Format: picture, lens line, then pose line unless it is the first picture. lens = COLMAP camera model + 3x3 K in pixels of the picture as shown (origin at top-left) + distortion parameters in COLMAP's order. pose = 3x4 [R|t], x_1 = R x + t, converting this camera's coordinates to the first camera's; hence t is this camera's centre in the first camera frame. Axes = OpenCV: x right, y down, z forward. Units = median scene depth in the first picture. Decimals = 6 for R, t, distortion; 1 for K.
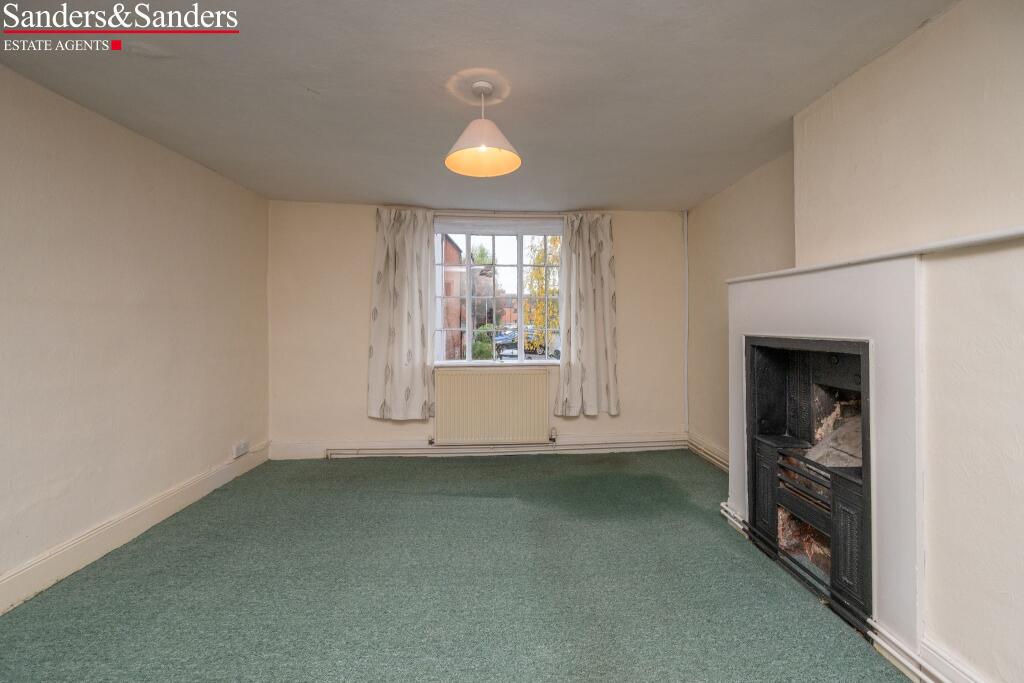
lens RADIAL K [[408.1, 0, 506.3], [0, 408.1, 317.9], [0, 0, 1]] dist [-0.001488, -0.000305]
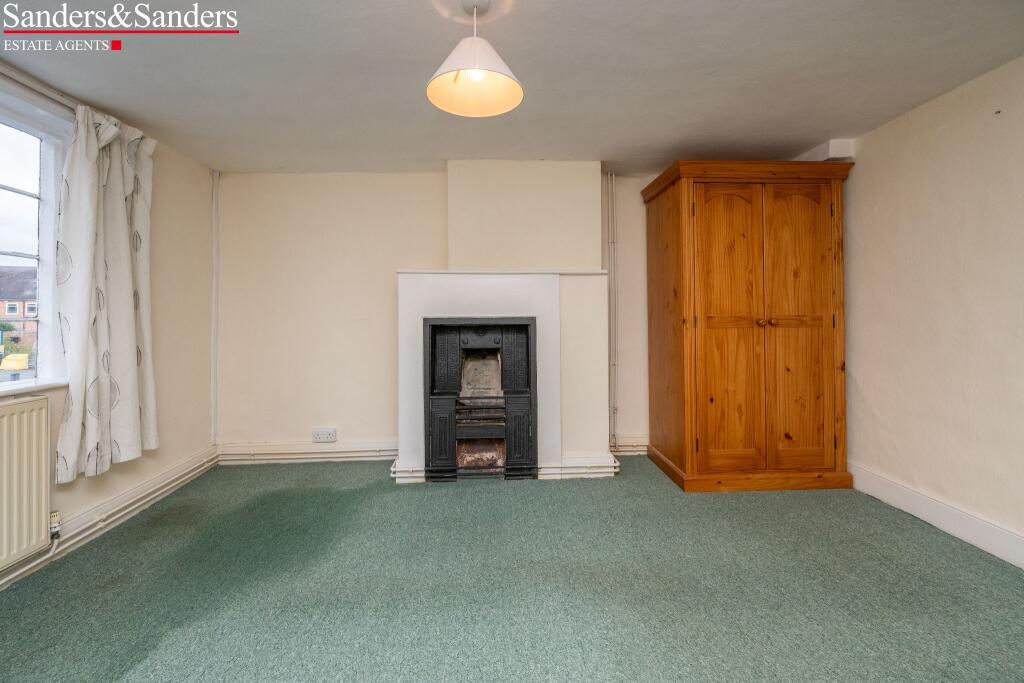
lens RADIAL K [[425.0, 0, 502.0], [0, 425.0, 311.4], [0, 0, 1]] dist [-0.001442, -0.000584]
pose [[0.009880, 0.014520, 0.999846, -0.426199], [-0.007079, 0.999871, -0.014450, 0.025689], [-0.999926, -0.006935, 0.009981, 0.458474]]
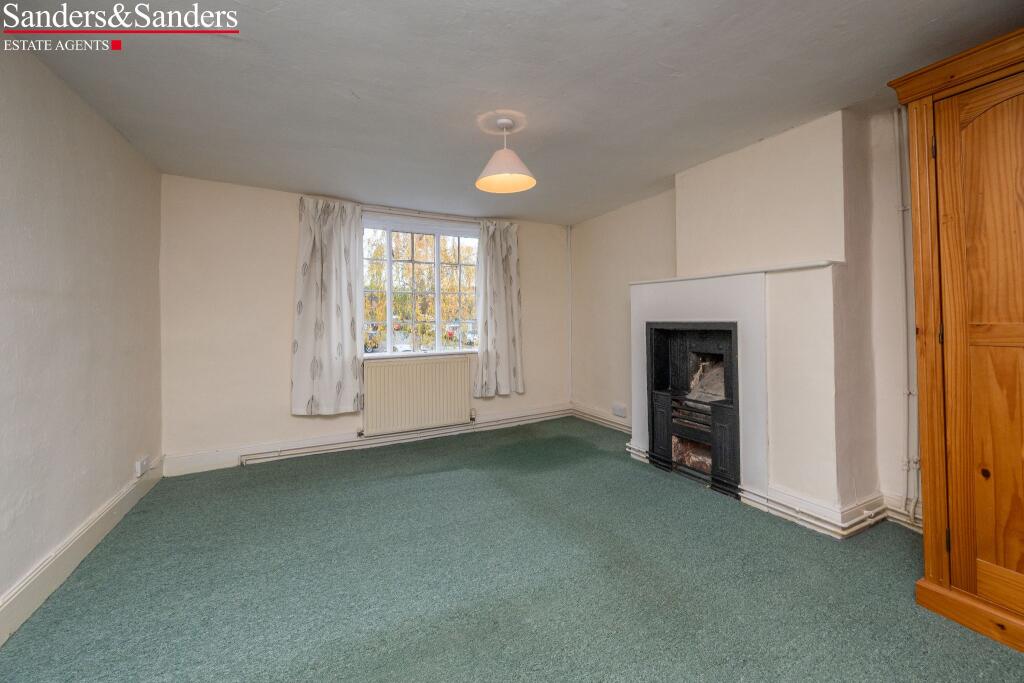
lens RADIAL K [[407.1, 0, 497.5], [0, 407.1, 315.3], [0, 0, 1]] dist [0.000438, -0.000128]
pose [[0.917338, -0.004103, 0.398087, -0.280906], [0.003657, 0.999992, 0.001878, 0.009873], [-0.398091, -0.000267, 0.917346, -0.061845]]
